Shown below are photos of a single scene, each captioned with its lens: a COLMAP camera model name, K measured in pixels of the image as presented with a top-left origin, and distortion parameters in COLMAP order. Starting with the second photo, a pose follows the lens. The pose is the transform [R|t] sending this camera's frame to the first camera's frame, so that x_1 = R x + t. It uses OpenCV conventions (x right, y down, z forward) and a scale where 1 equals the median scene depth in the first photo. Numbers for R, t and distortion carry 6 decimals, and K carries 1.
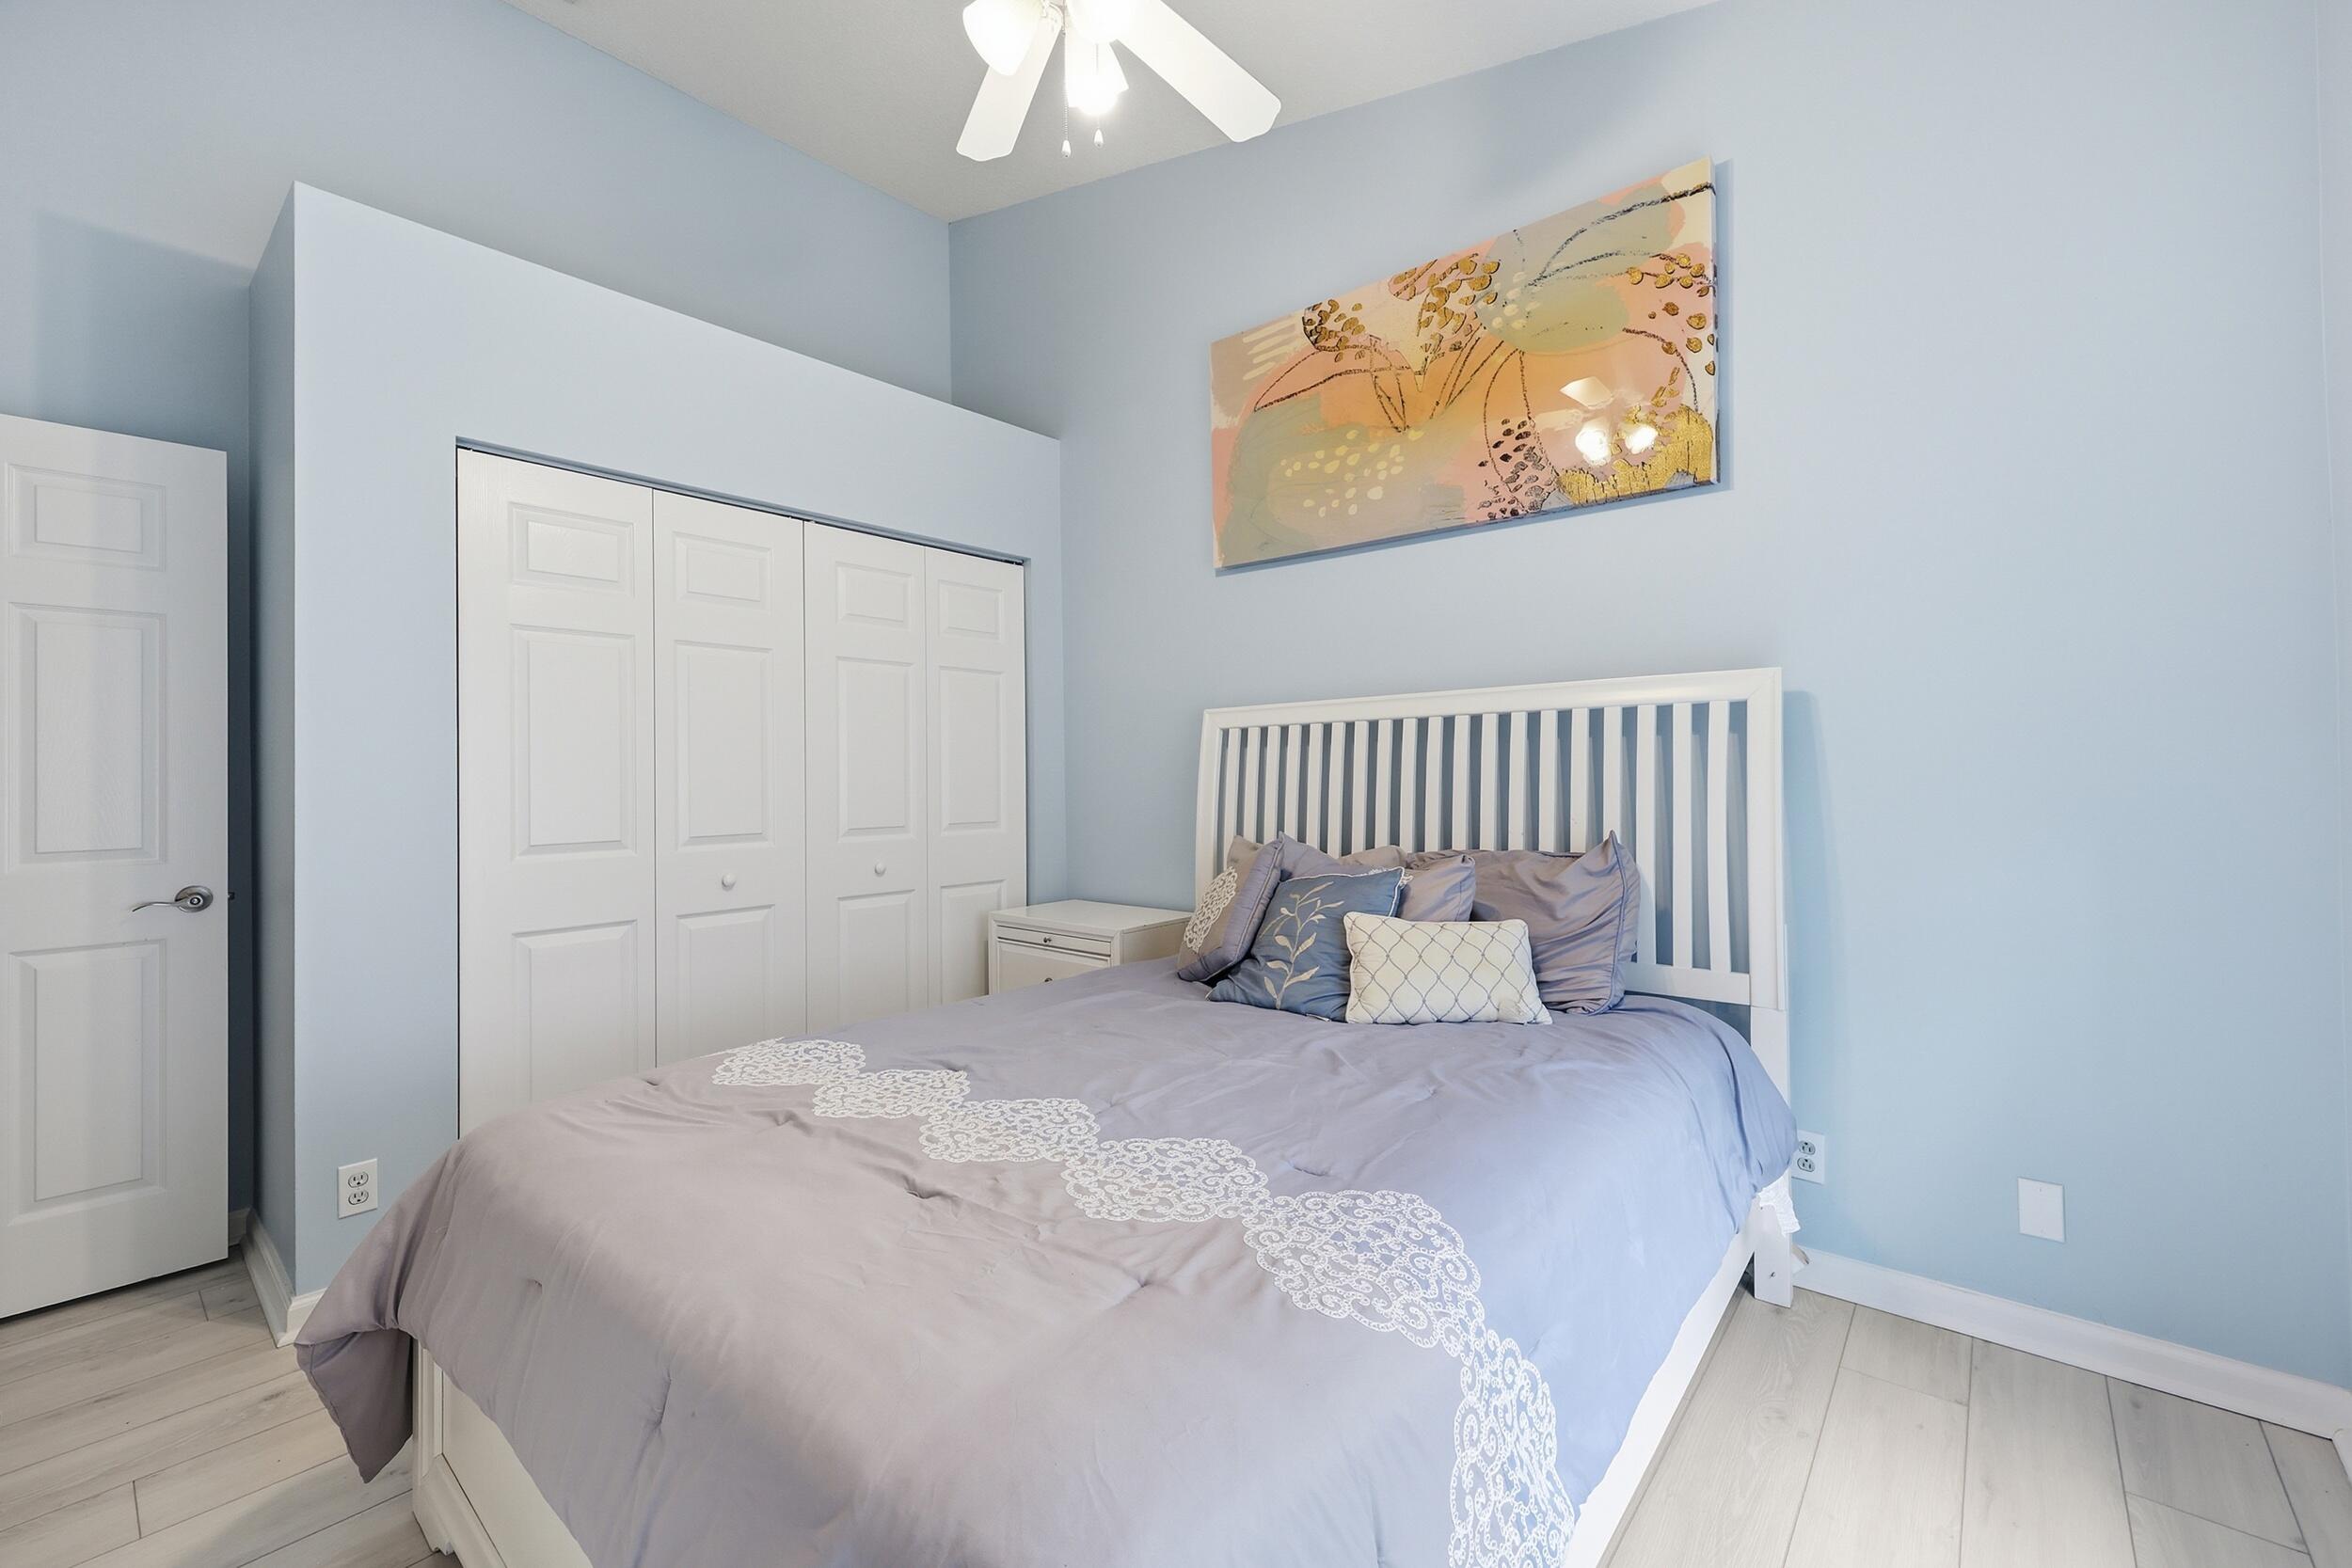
lens RADIAL K [[959.4, 0, 1176.1], [0, 959.4, 775.8], [0, 0, 1]] dist [-0.000081, 0.000236]
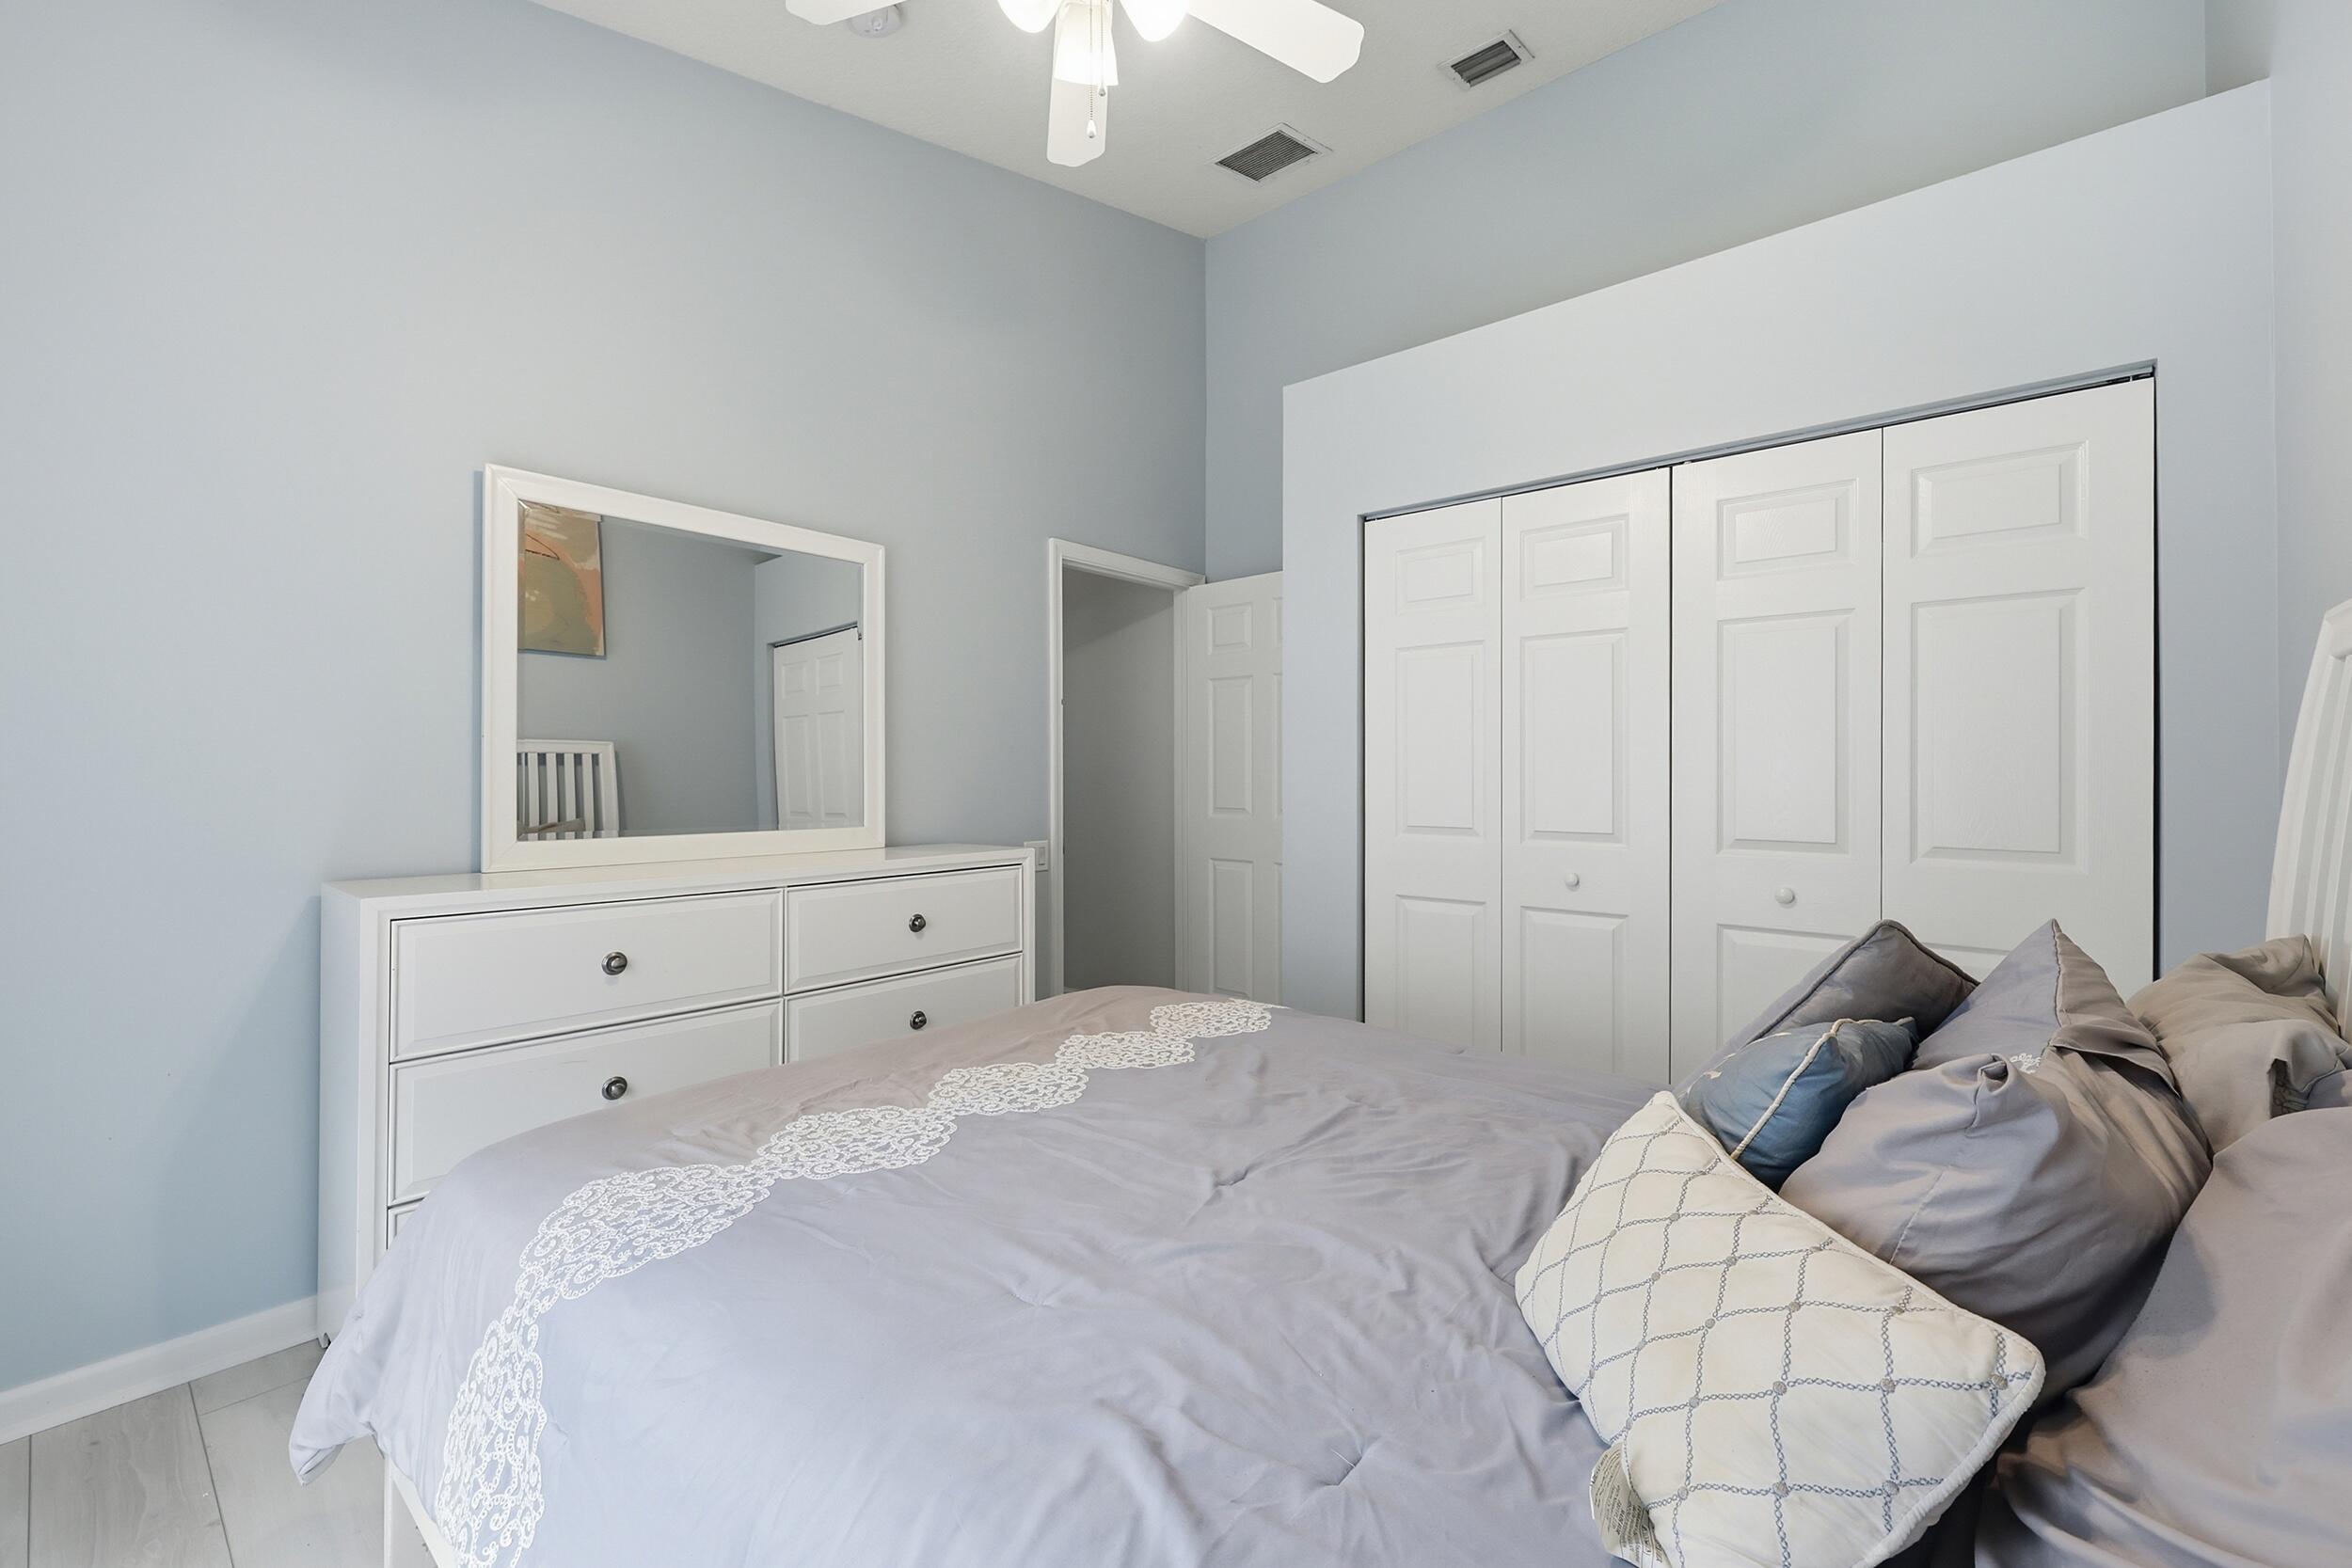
lens RADIAL K [[959.4, 0, 1176.1], [0, 959.4, 775.8], [0, 0, 1]] dist [-0.000081, 0.000236]
pose [[0.008247, 0.011654, -0.999898, 0.525365], [0.001040, 0.999931, 0.011663, -0.006226], [0.999965, -0.001136, 0.008234, 0.653831]]
